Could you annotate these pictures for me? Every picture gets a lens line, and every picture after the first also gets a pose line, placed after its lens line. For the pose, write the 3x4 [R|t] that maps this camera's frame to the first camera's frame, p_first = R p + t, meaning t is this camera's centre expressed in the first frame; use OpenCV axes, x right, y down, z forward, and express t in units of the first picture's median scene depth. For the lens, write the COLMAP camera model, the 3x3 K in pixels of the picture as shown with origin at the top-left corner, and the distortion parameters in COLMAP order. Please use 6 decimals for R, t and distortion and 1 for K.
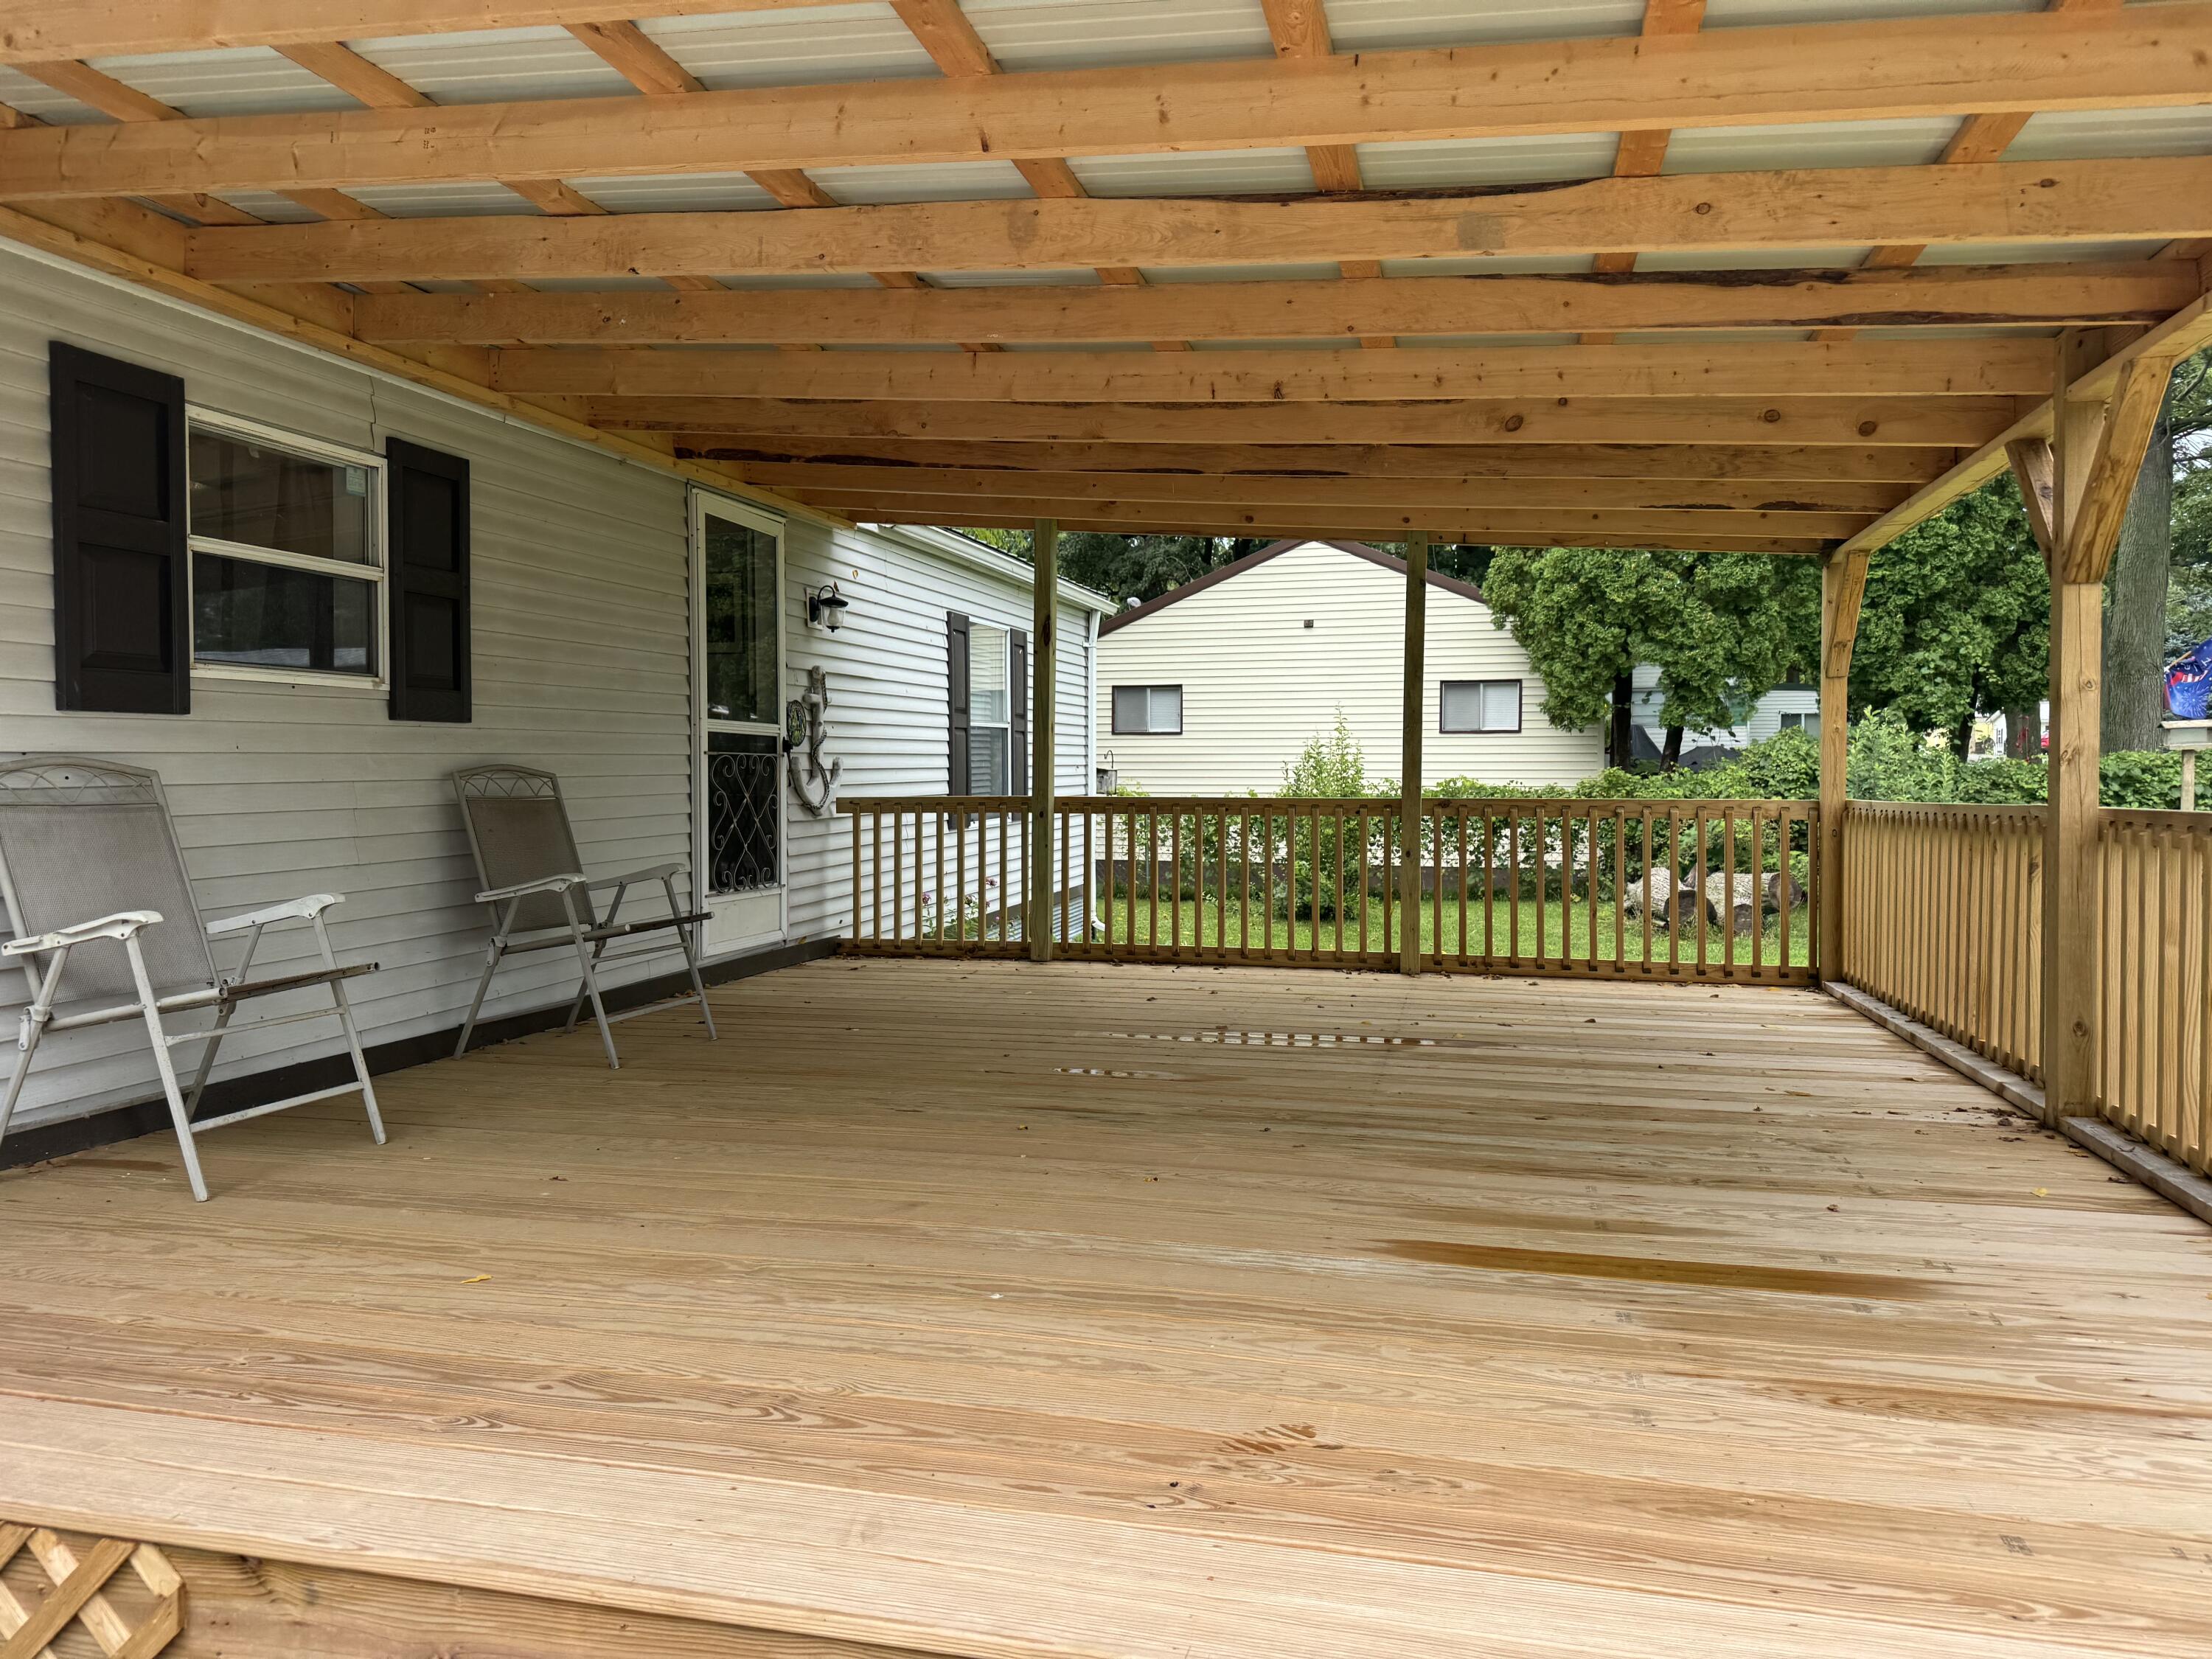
lens RADIAL K [[1549.5, 0, 1093.4], [0, 1549.5, 825.0], [0, 0, 1]] dist [0.140012, -0.244082]
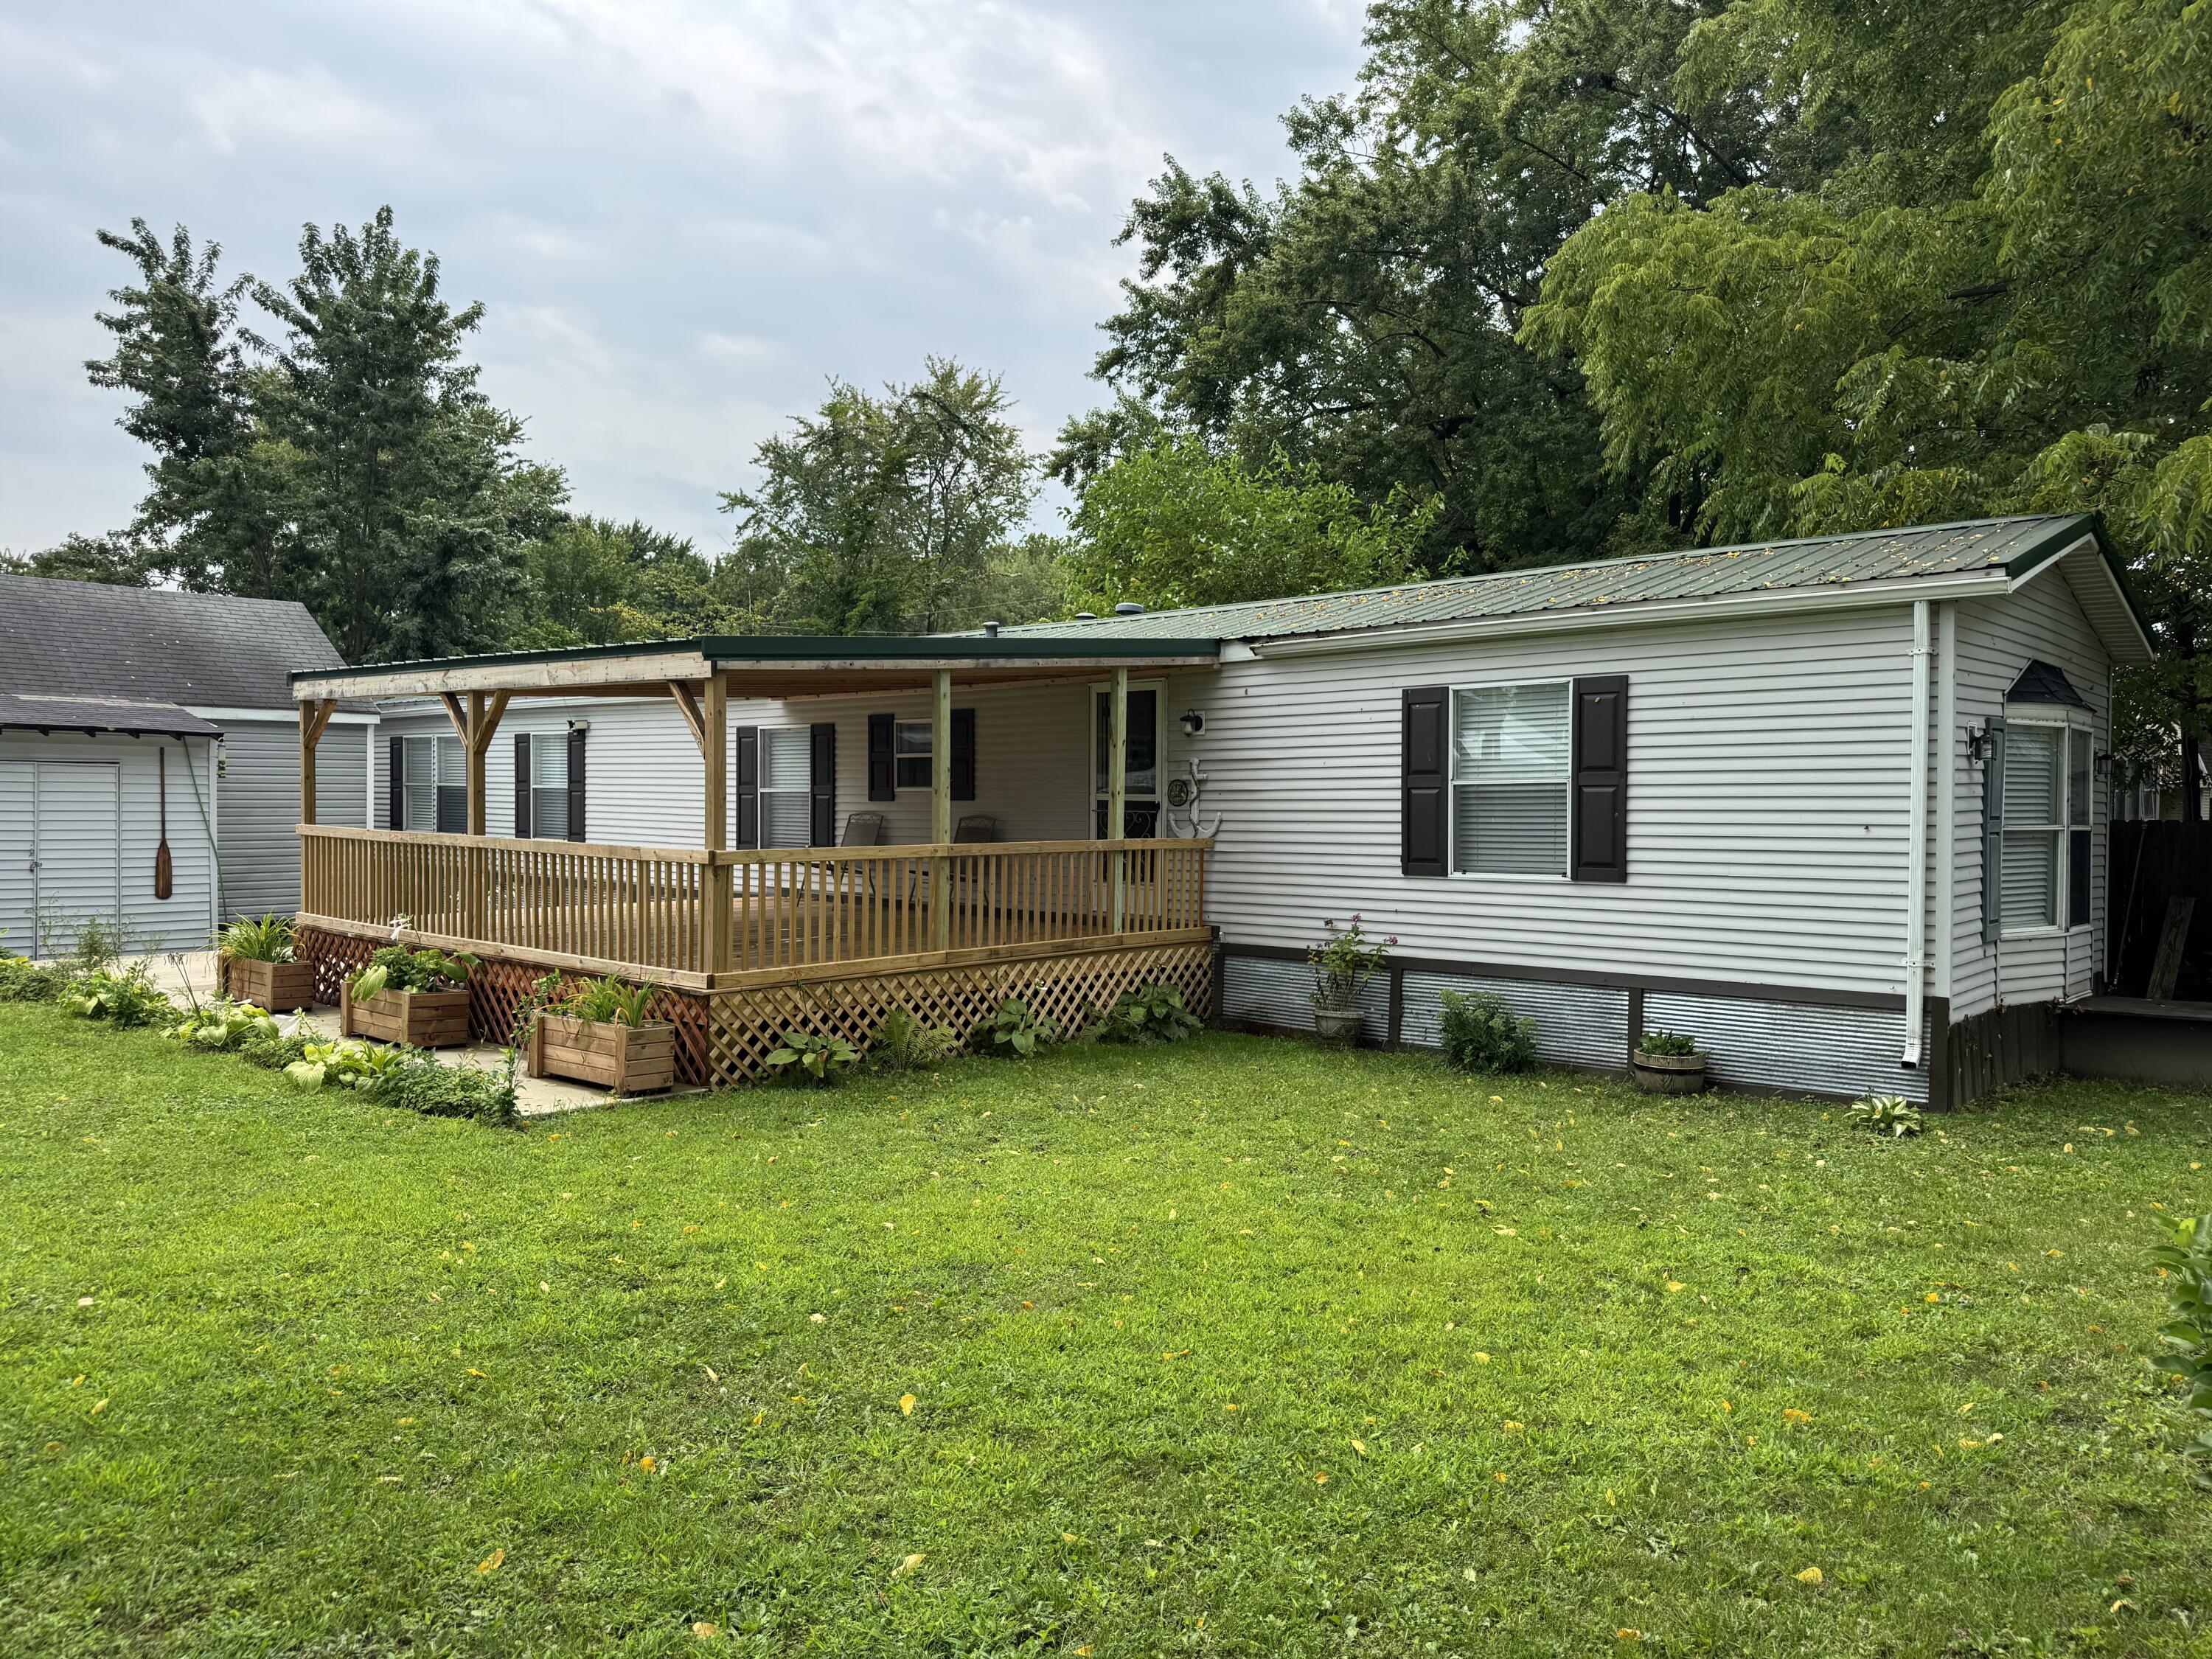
lens RADIAL K [[1549.5, 0, 1093.4], [0, 1549.5, 825.0], [0, 0, 1]] dist [0.140012, -0.244082]
pose [[-0.468948, 0.003557, -0.883219, 1.538051], [-0.042228, 0.998758, 0.026443, -0.080569], [0.882216, 0.049696, -0.468215, 1.949993]]
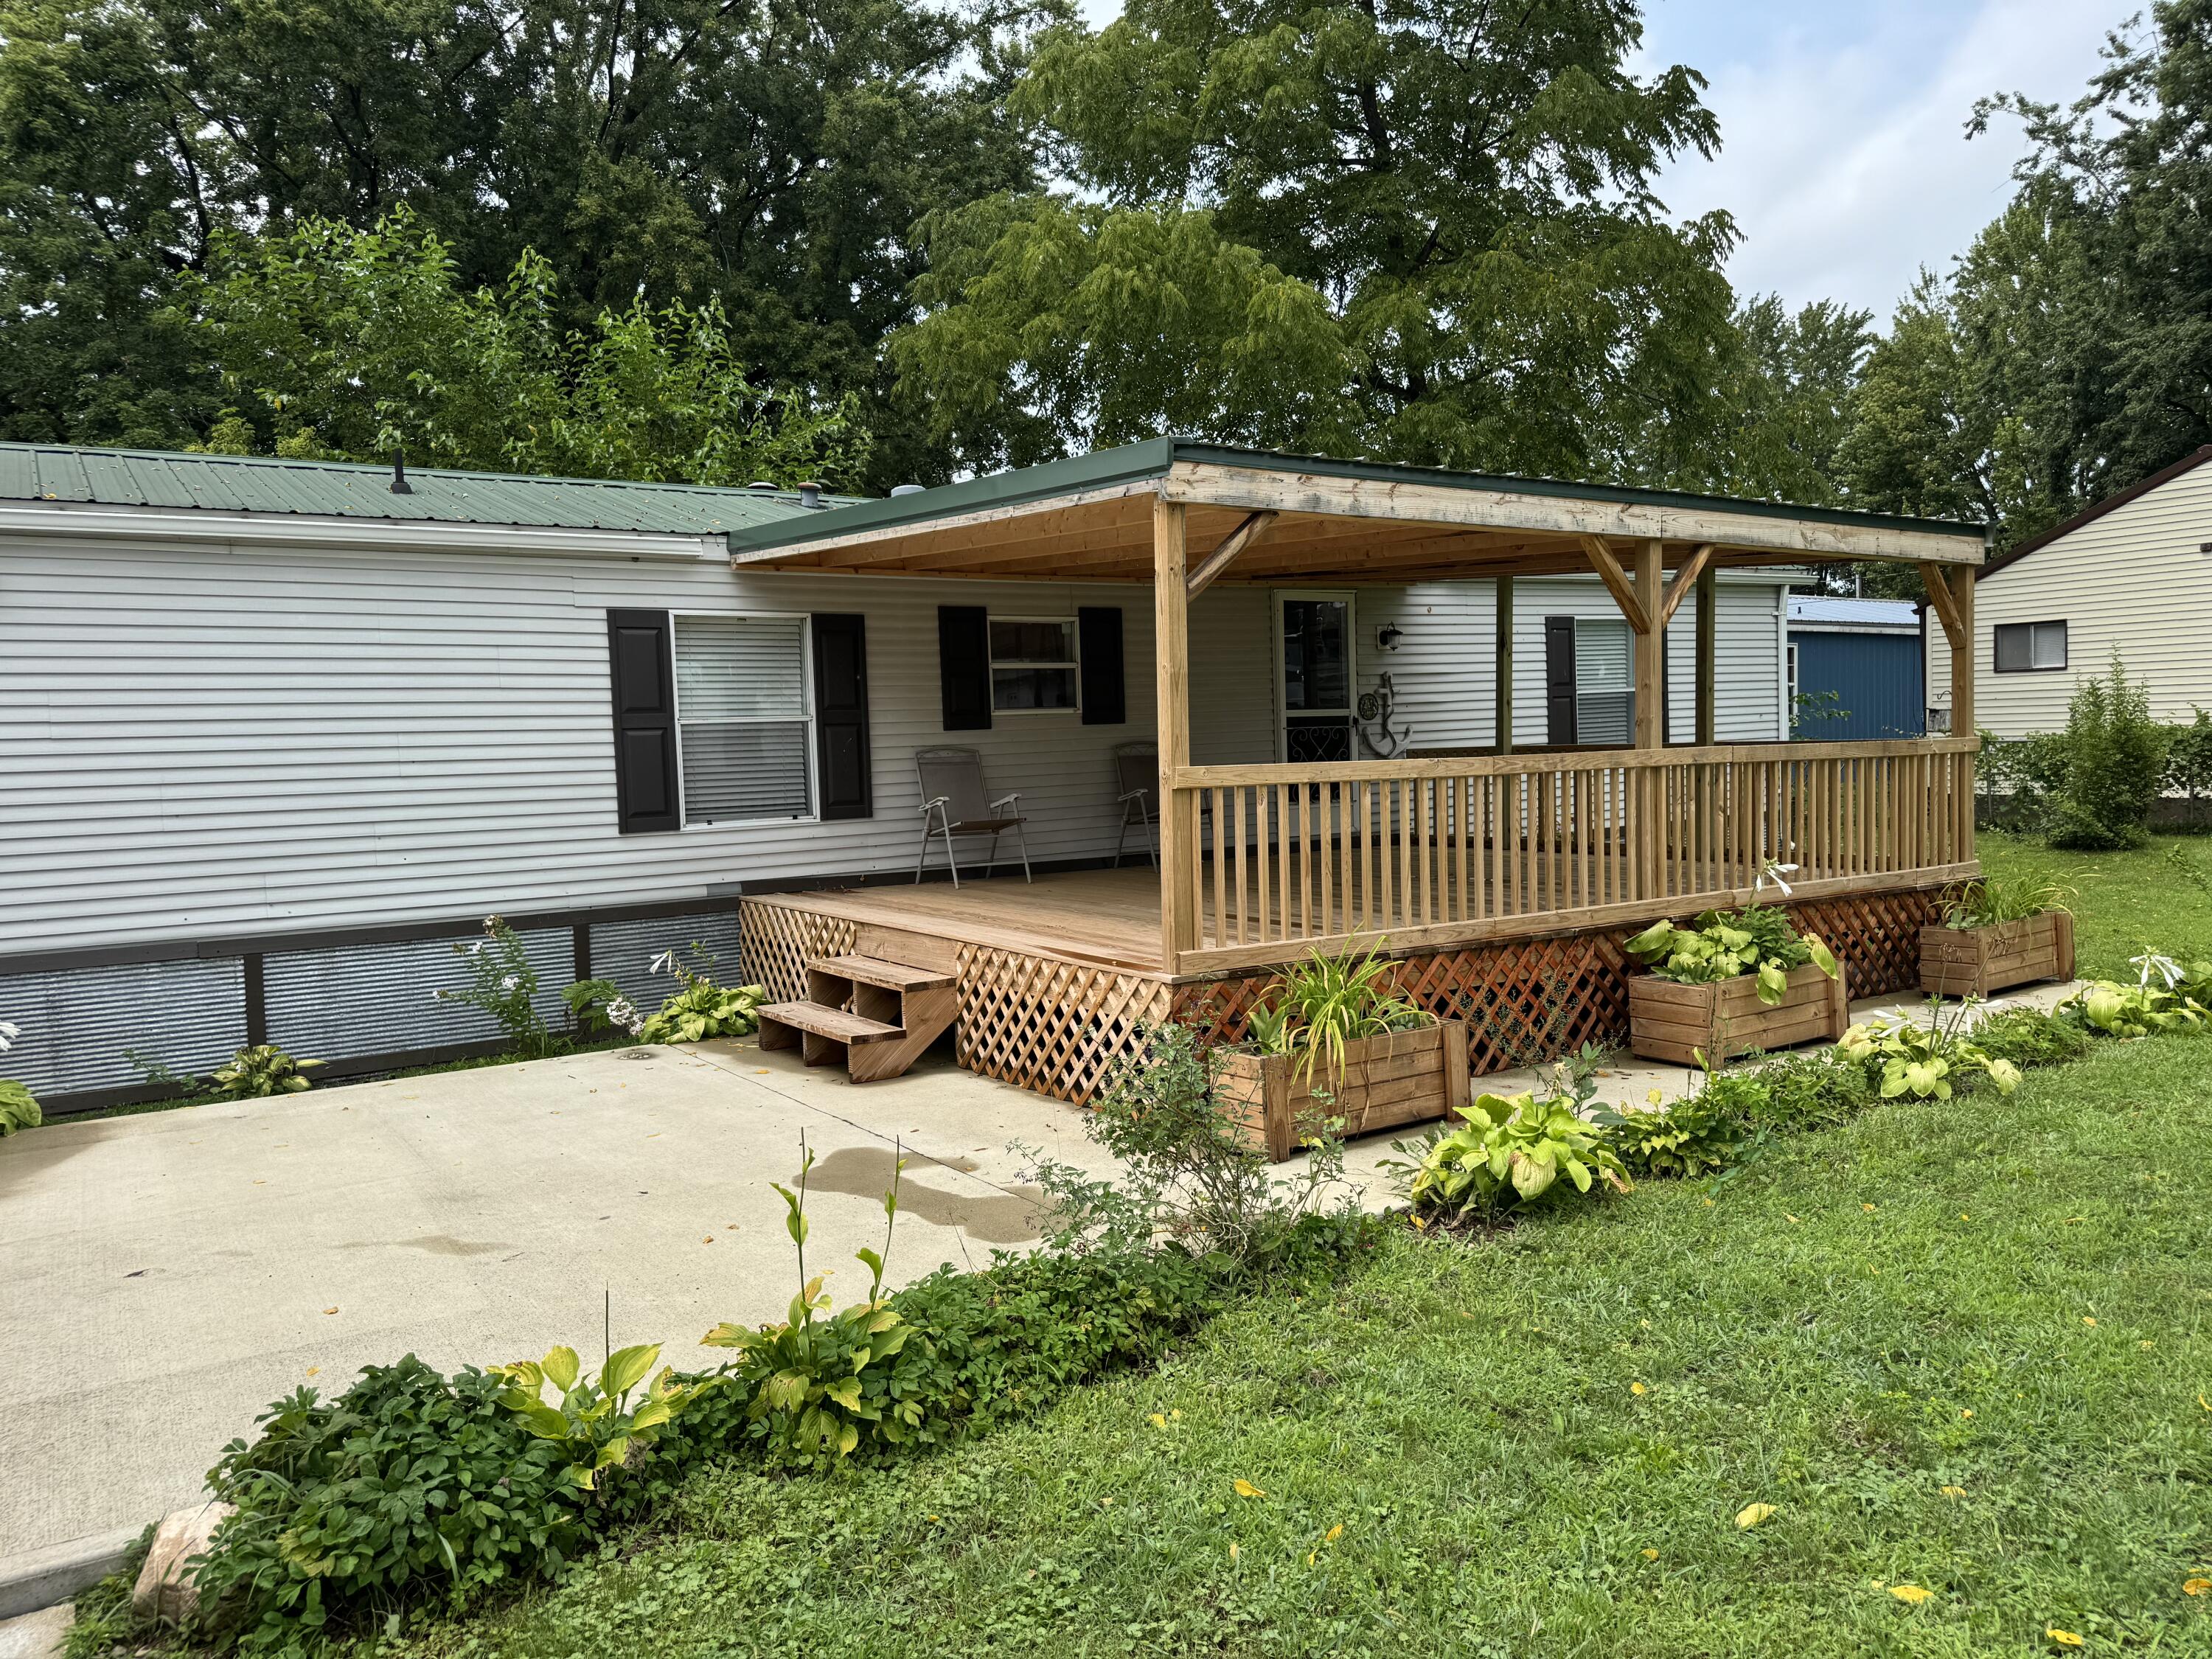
lens RADIAL K [[1605.0, 0, 1153.1], [0, 1605.0, 831.0], [0, 0, 1]] dist [0.138629, -0.157136]
pose [[0.754940, 0.002441, -0.655790, 0.898840], [0.018763, 0.999503, 0.025319, 0.025247], [0.655526, -0.031419, 0.754519, -0.568243]]
